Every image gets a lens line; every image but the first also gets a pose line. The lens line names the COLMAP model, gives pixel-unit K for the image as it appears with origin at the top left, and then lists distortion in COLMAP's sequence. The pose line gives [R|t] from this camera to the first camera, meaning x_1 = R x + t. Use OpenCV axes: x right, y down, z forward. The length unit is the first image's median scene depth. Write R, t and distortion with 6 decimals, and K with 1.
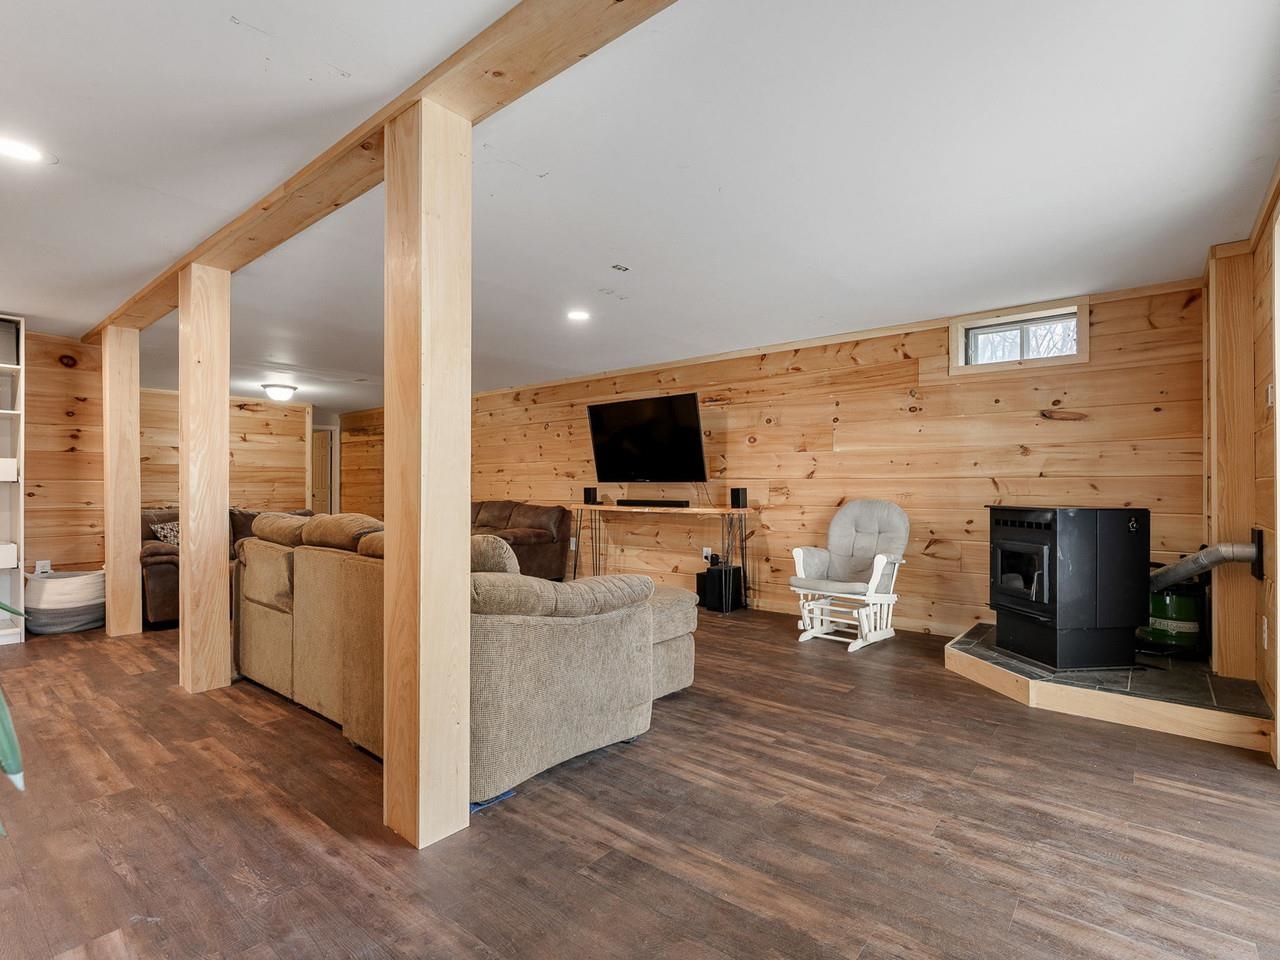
lens RADIAL K [[623.0, 0, 641.7], [0, 623.0, 483.8], [0, 0, 1]] dist [0.001242, 0.001225]
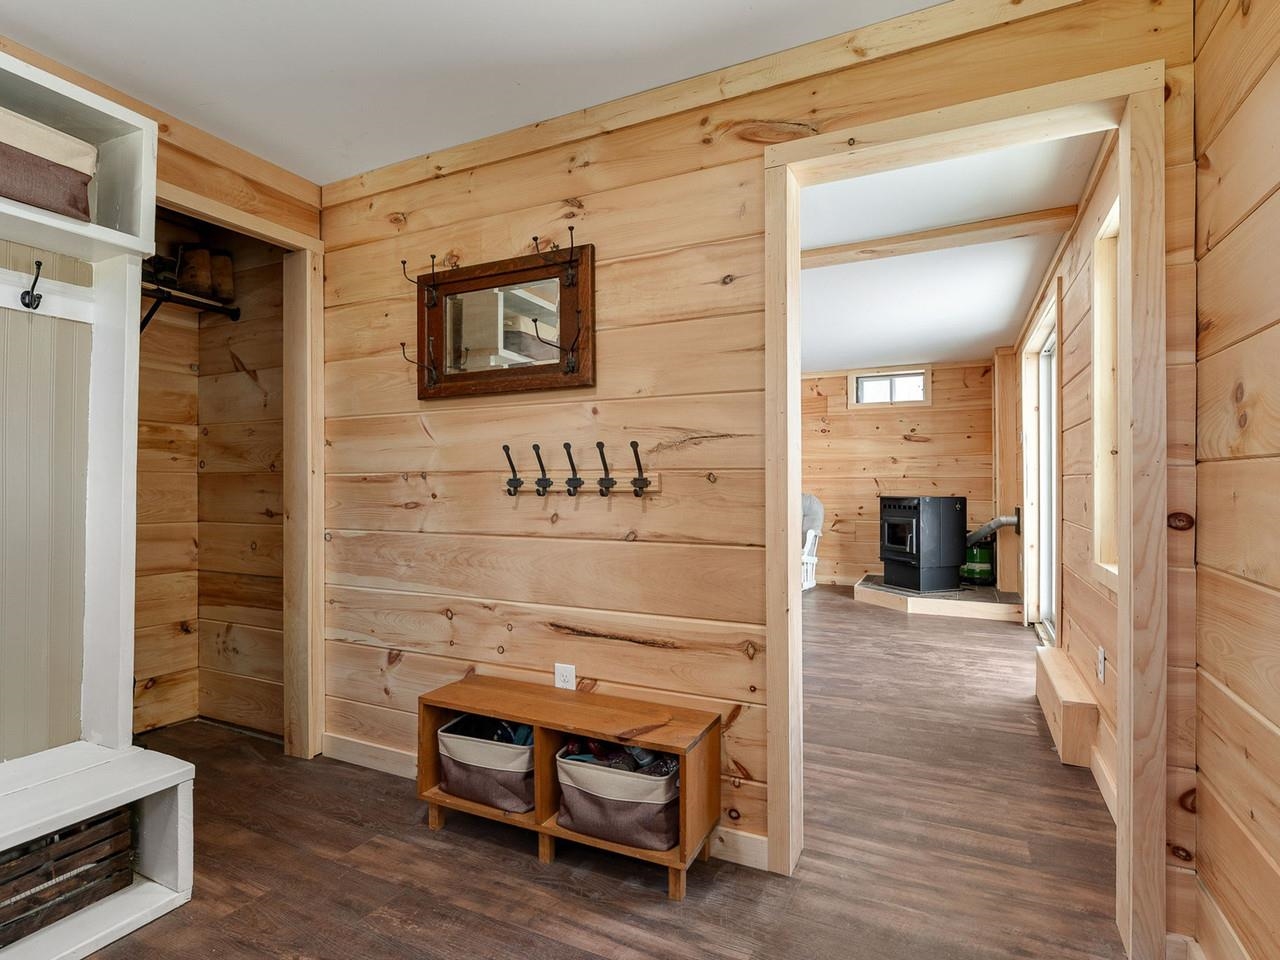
lens RADIAL K [[655.0, 0, 641.7], [0, 655.0, 477.3], [0, 0, 1]] dist [0.004410, 0.000515]
pose [[0.970159, 0.001891, 0.242461, -0.423450], [-0.000246, 0.999977, -0.006813, -0.001387], [-0.242468, 0.006550, 0.970137, -0.461623]]
